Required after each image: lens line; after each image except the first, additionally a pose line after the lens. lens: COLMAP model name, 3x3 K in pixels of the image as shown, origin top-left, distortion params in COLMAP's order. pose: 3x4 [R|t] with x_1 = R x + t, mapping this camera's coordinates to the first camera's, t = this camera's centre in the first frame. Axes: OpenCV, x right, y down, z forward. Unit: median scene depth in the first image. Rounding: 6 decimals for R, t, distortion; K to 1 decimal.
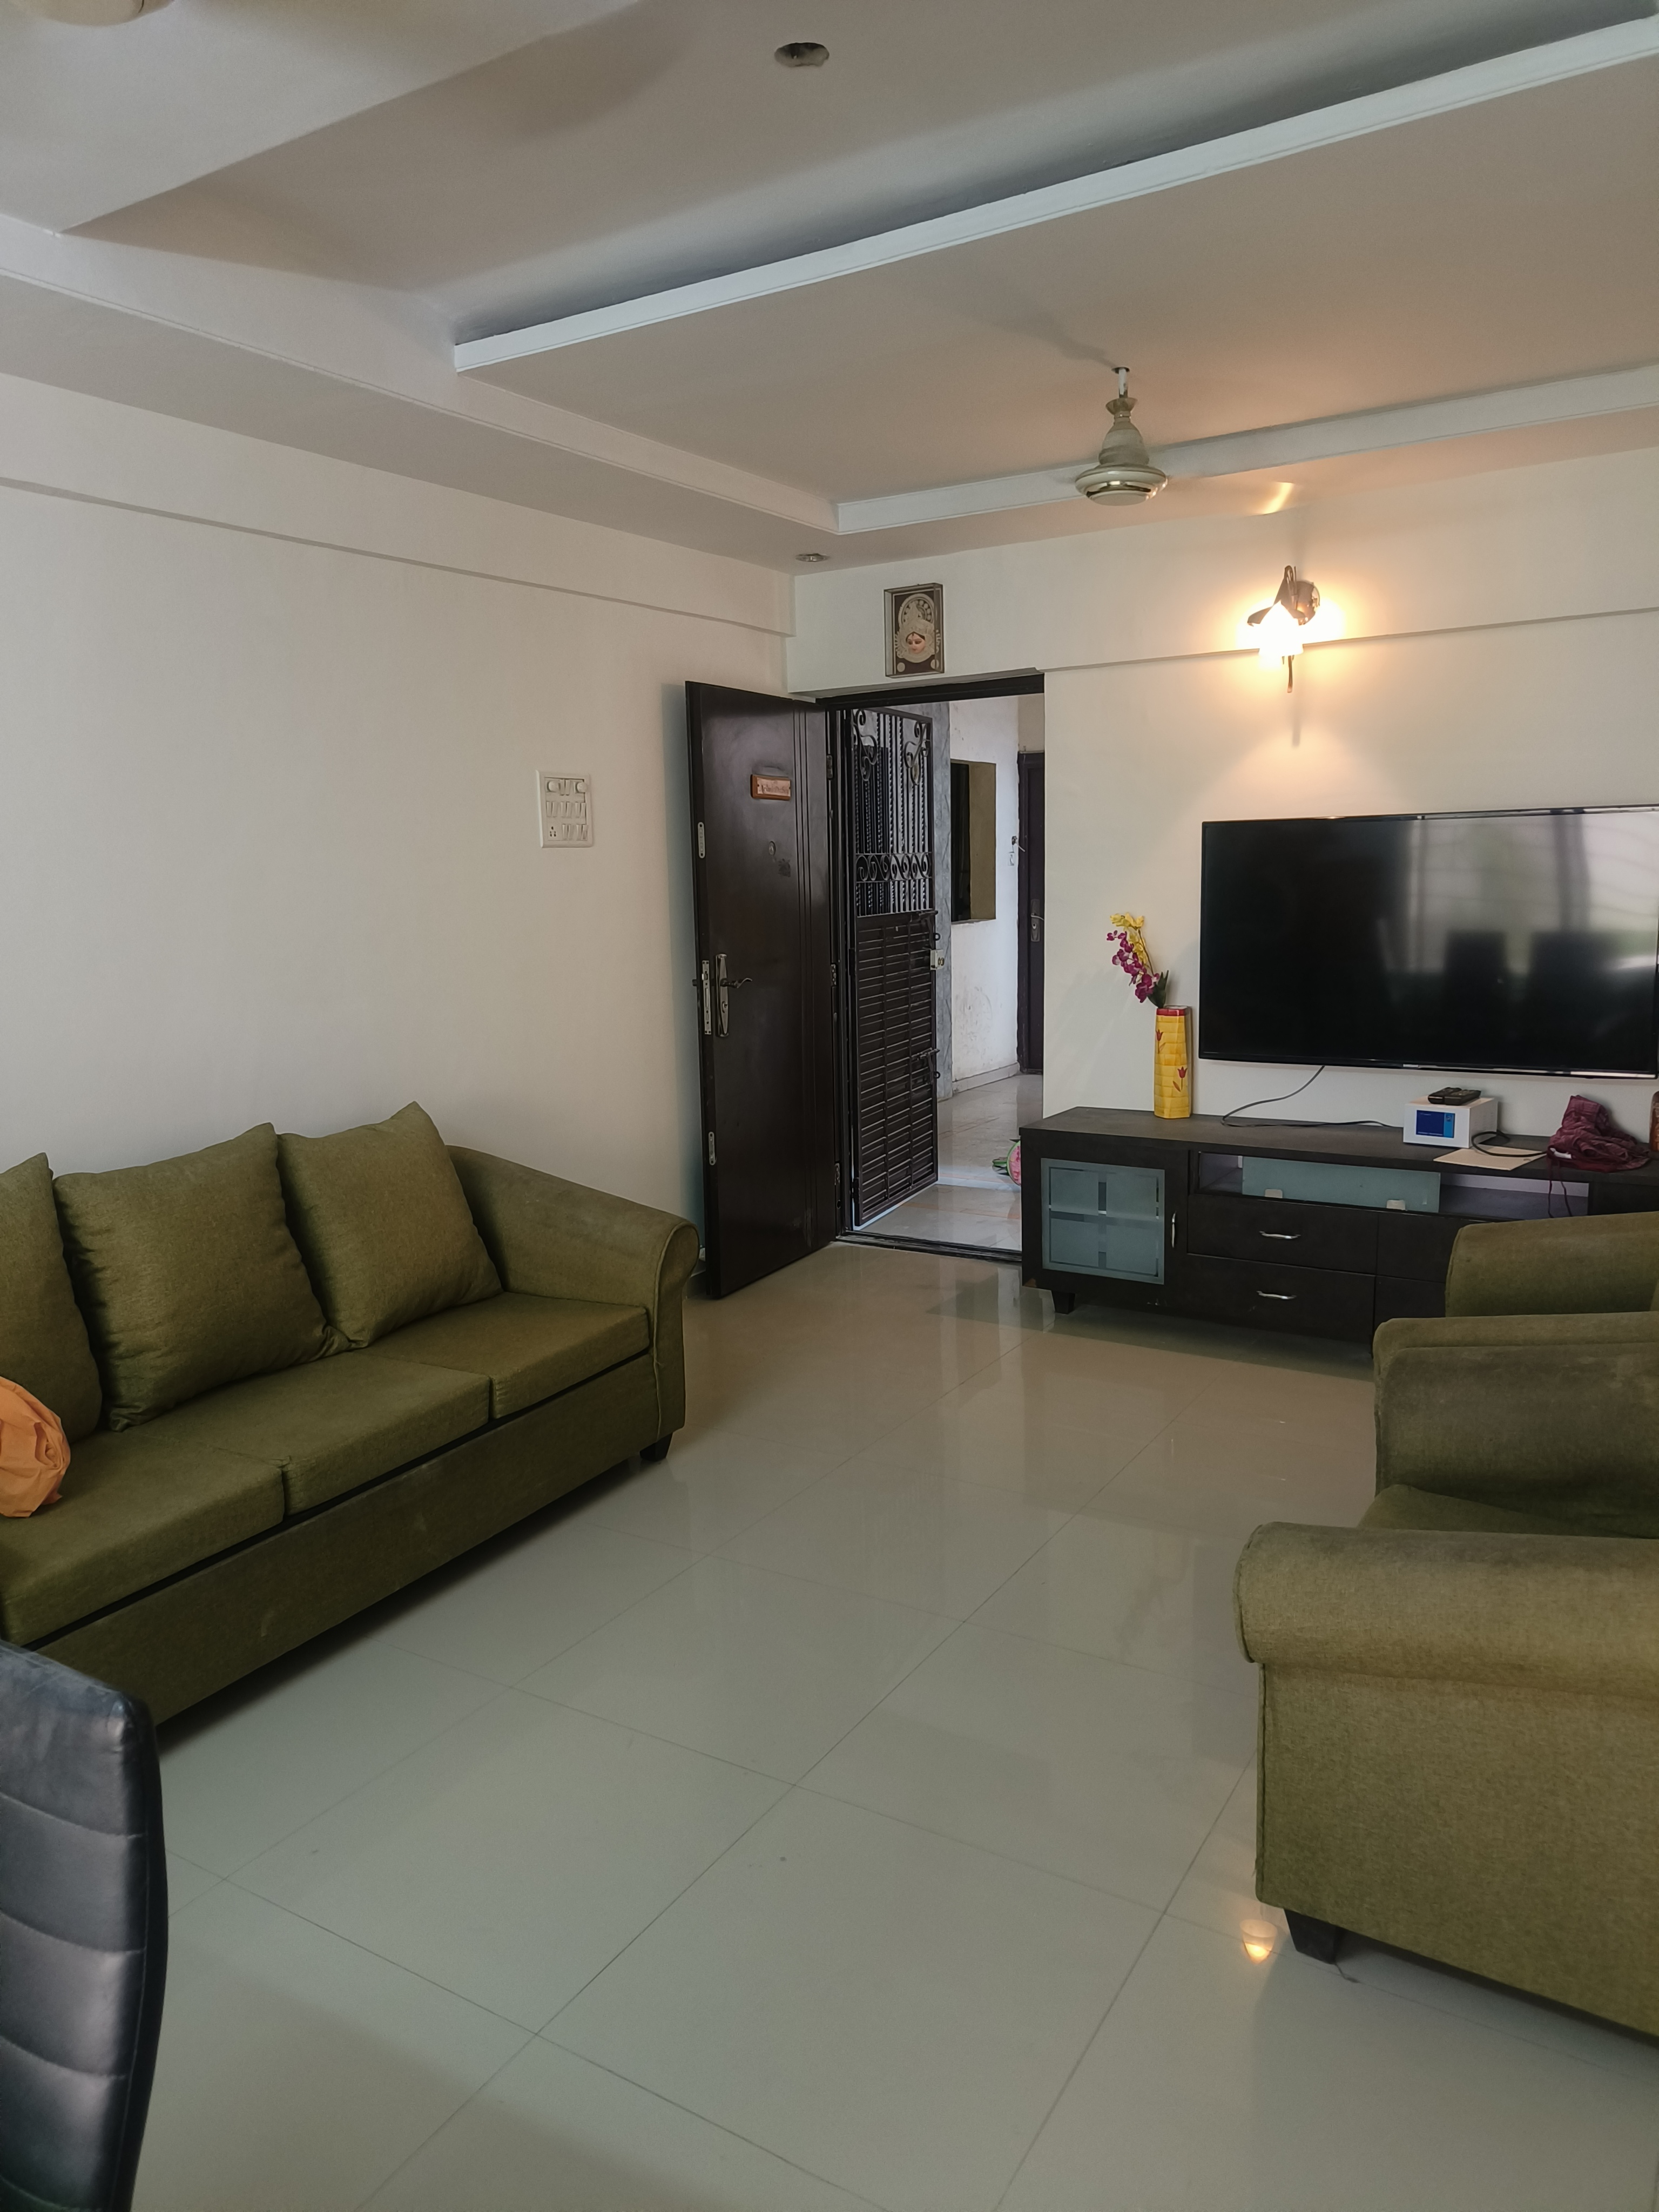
lens RADIAL K [[1561.4, 0, 826.5], [0, 1561.4, 1099.2], [0, 0, 1]] dist [0.029290, -0.018430]
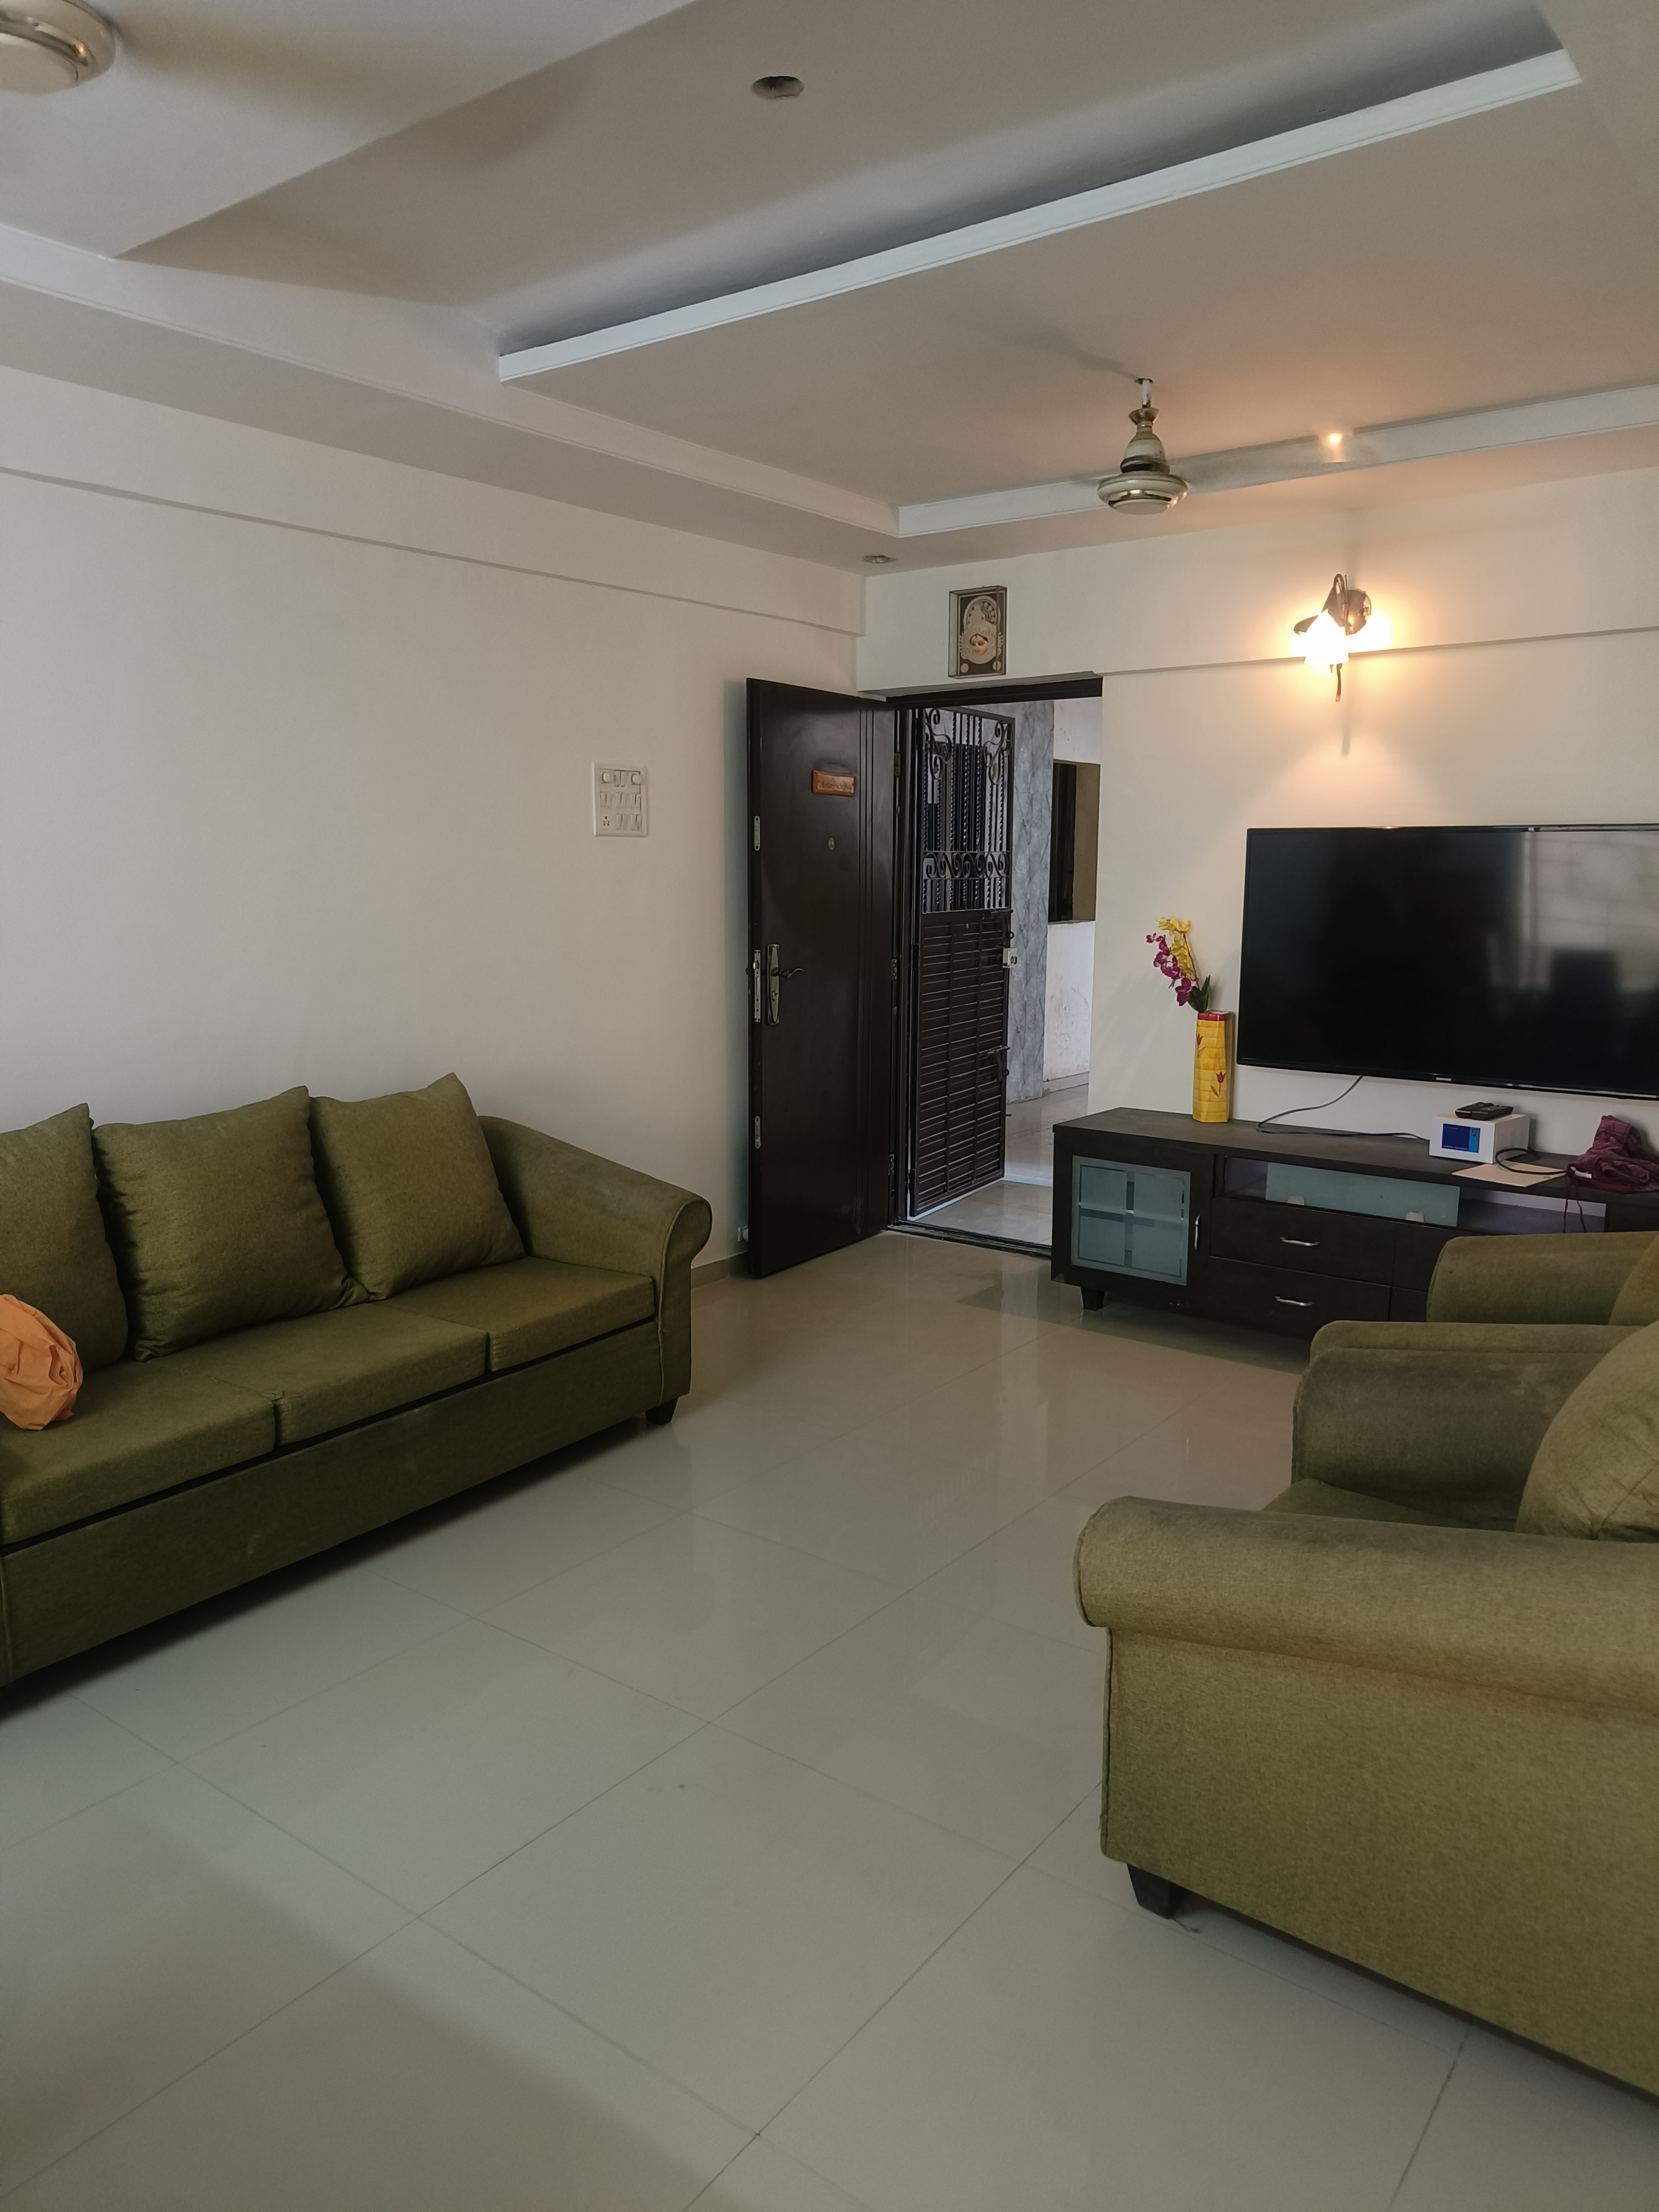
lens RADIAL K [[1561.4, 0, 836.4], [0, 1561.4, 1112.4], [0, 0, 1]] dist [0.029290, -0.018430]
pose [[0.995320, 0.042769, -0.086655, 0.094549], [-0.041808, 0.999043, 0.012874, 0.004026], [0.087123, -0.009191, 0.996155, -0.033587]]
